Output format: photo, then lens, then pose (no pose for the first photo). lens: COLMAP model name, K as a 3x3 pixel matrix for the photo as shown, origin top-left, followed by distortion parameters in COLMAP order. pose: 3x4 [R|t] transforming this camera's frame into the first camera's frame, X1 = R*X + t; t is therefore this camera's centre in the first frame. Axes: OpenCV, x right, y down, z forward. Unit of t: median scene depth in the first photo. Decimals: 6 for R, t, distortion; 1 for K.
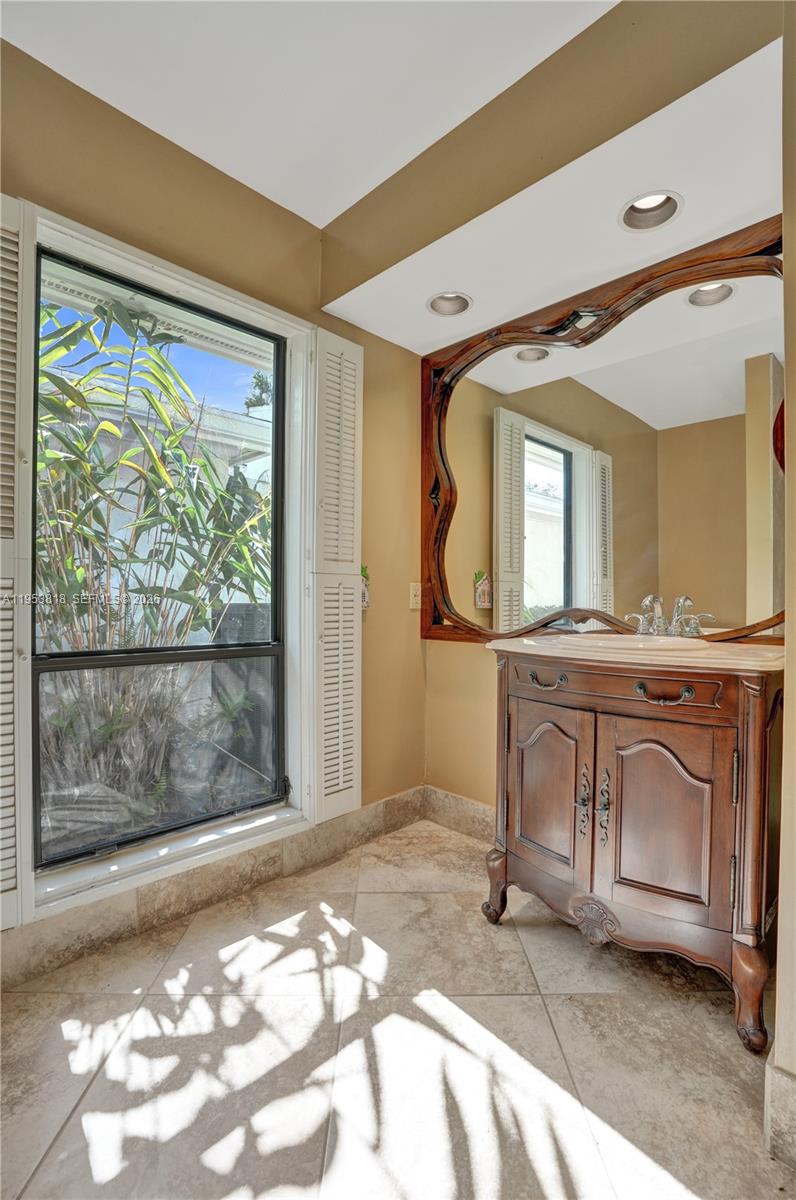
lens RADIAL K [[553.8, 0, 398.0], [0, 553.8, 600.0], [0, 0, 1]] dist [-0.074259, 0.029243]
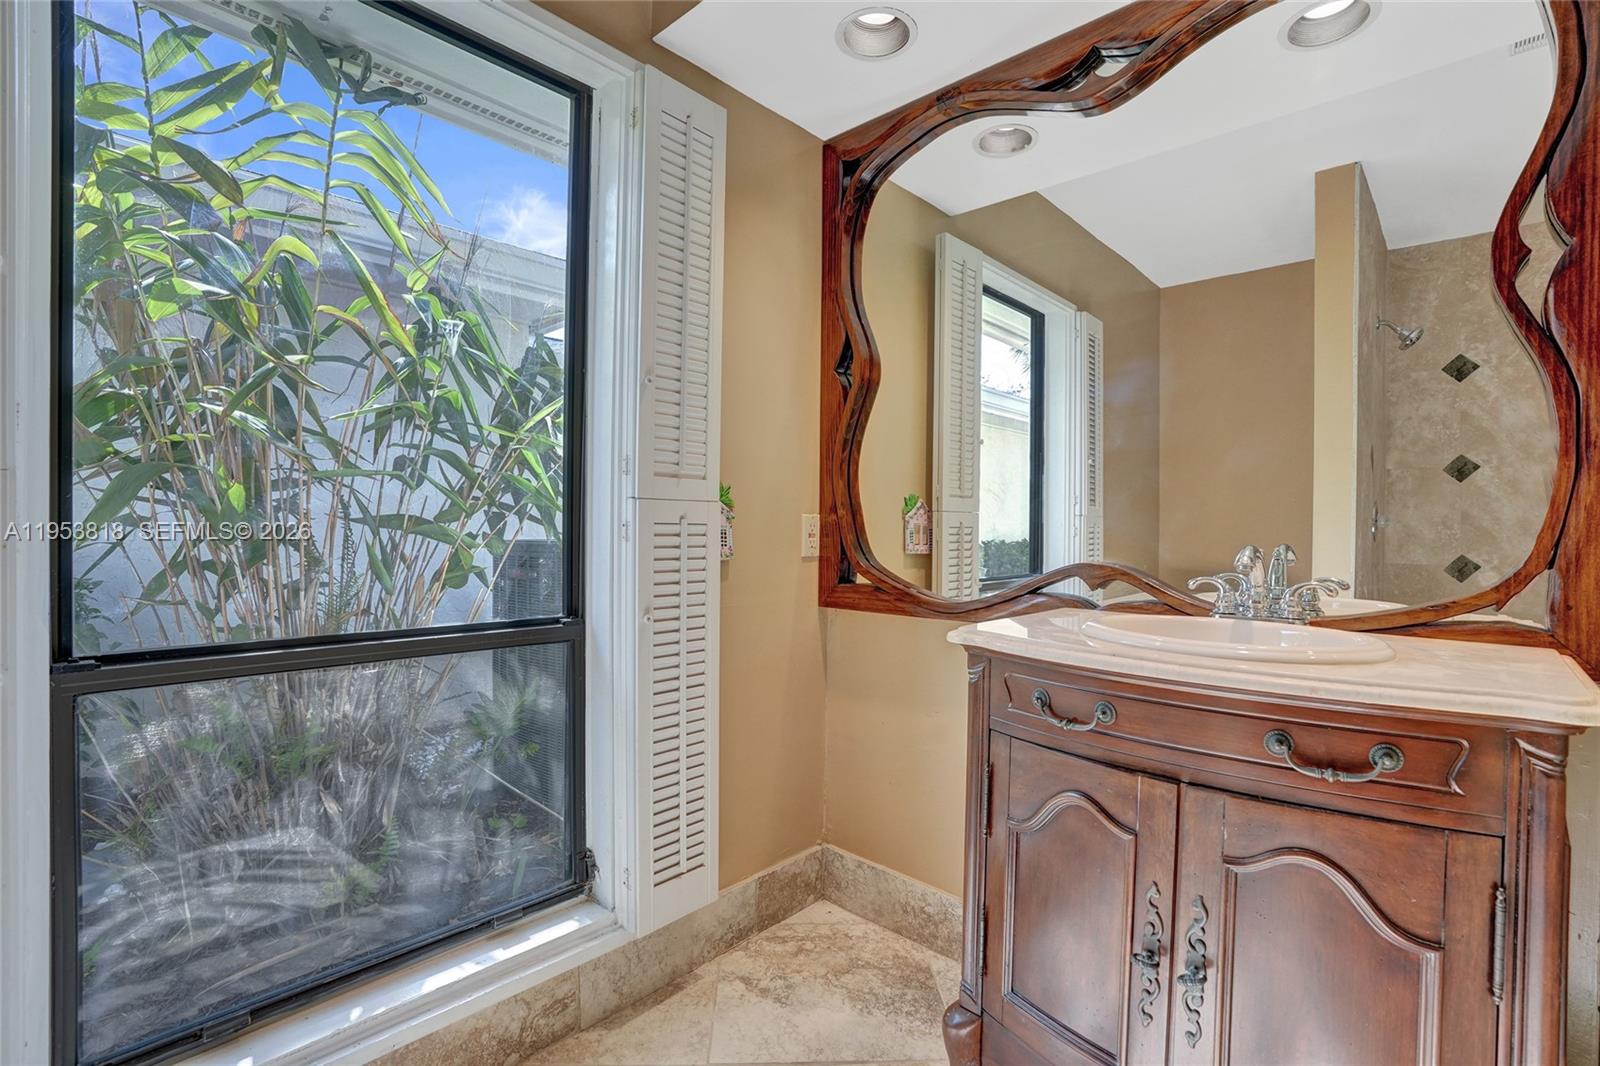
lens RADIAL K [[738.3, 0, 803.2], [0, 738.3, 533.8], [0, 0, 1]] dist [-0.074259, 0.029243]
pose [[0.999252, 0.006099, 0.038177, -0.008489], [-0.006415, 0.999946, 0.008146, -0.019037], [-0.038126, -0.008385, 0.999238, 0.231106]]
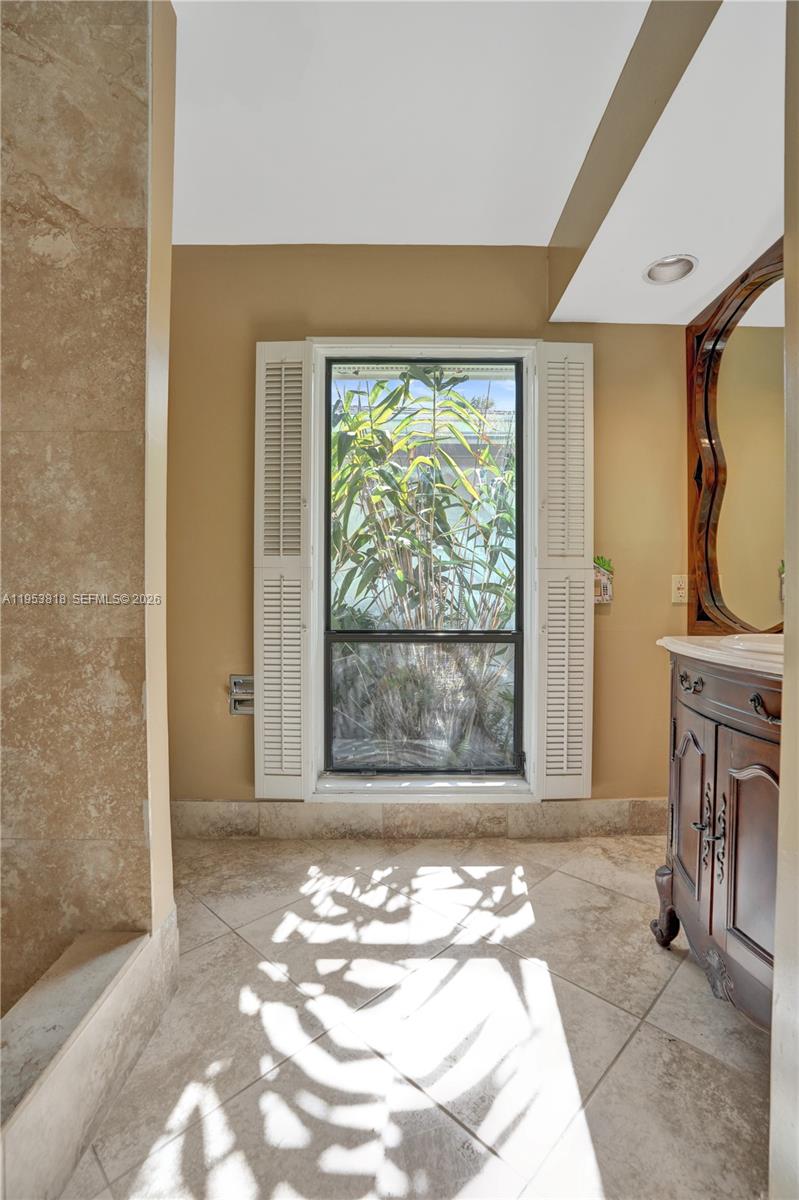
lens RADIAL K [[553.8, 0, 399.5], [0, 553.8, 600.0], [0, 0, 1]] dist [-0.074259, 0.029243]
pose [[0.703063, 0.005742, -0.711105, 0.412668], [0.000736, 0.999961, 0.008803, 0.003164], [0.711128, -0.006713, 0.703031, 0.039682]]
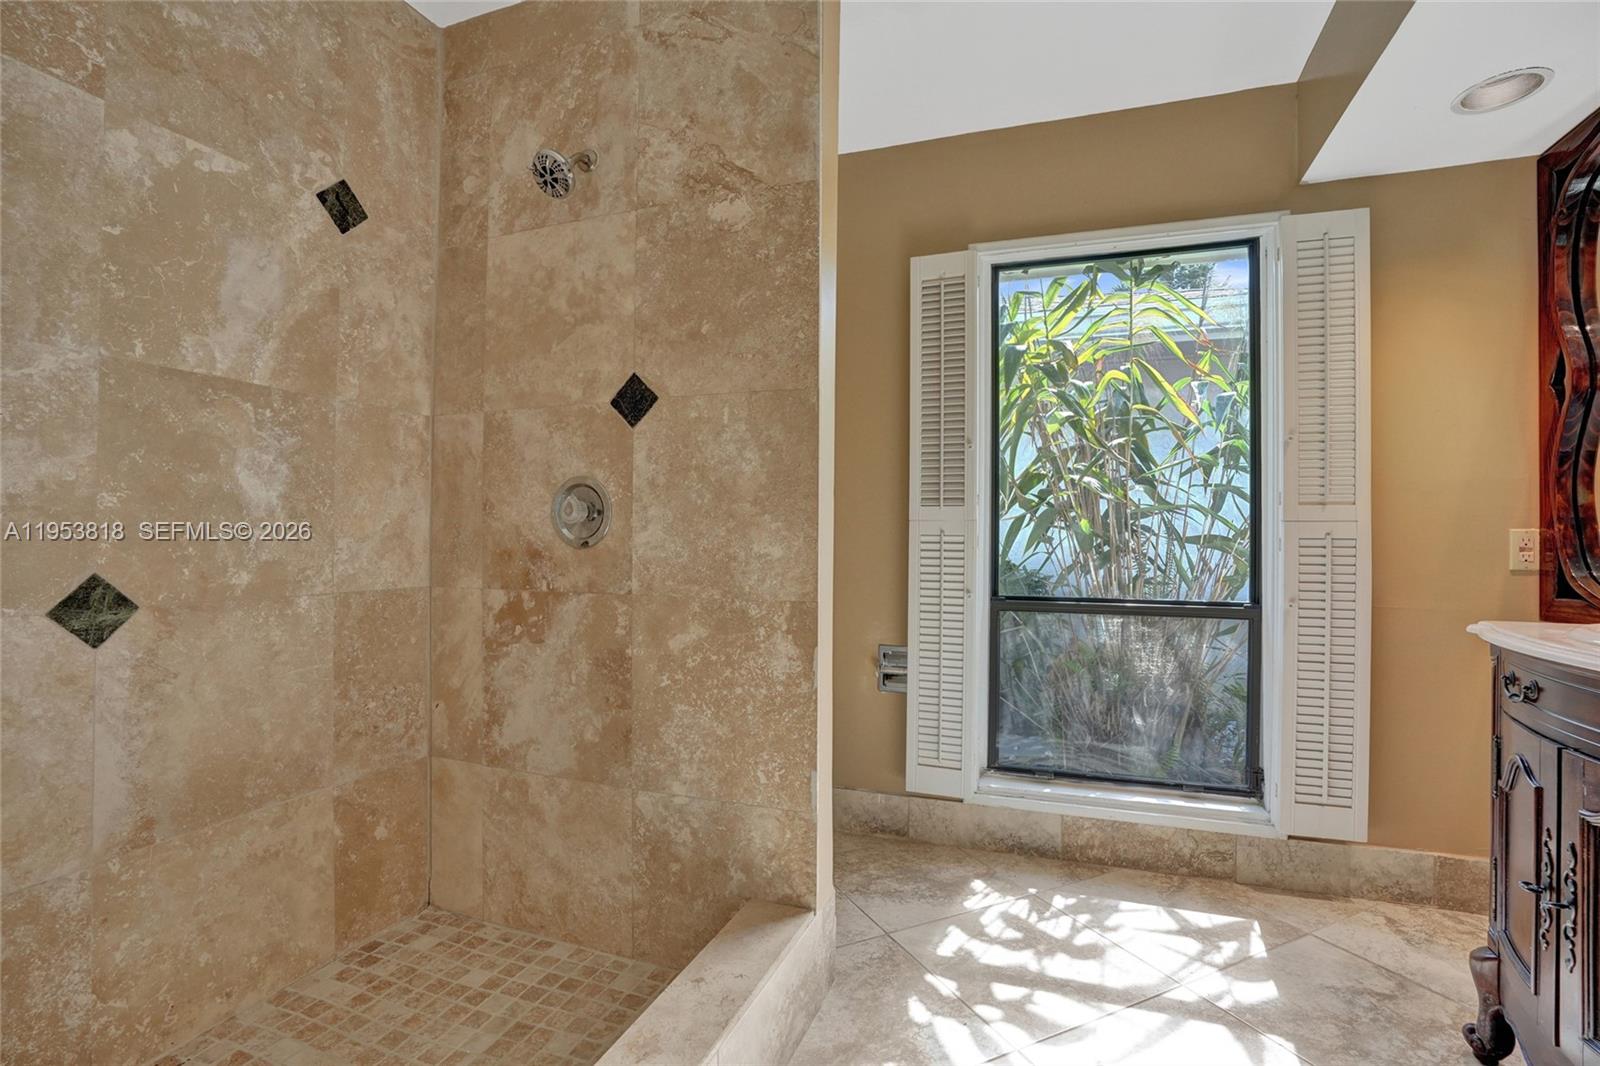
lens RADIAL K [[738.3, 0, 803.2], [0, 738.3, 533.8], [0, 0, 1]] dist [-0.074259, 0.029243]
pose [[0.414895, -0.006104, -0.909849, 0.493179], [-0.006824, 0.999929, -0.009820, -0.014484], [0.909844, 0.010283, 0.414824, -0.073591]]
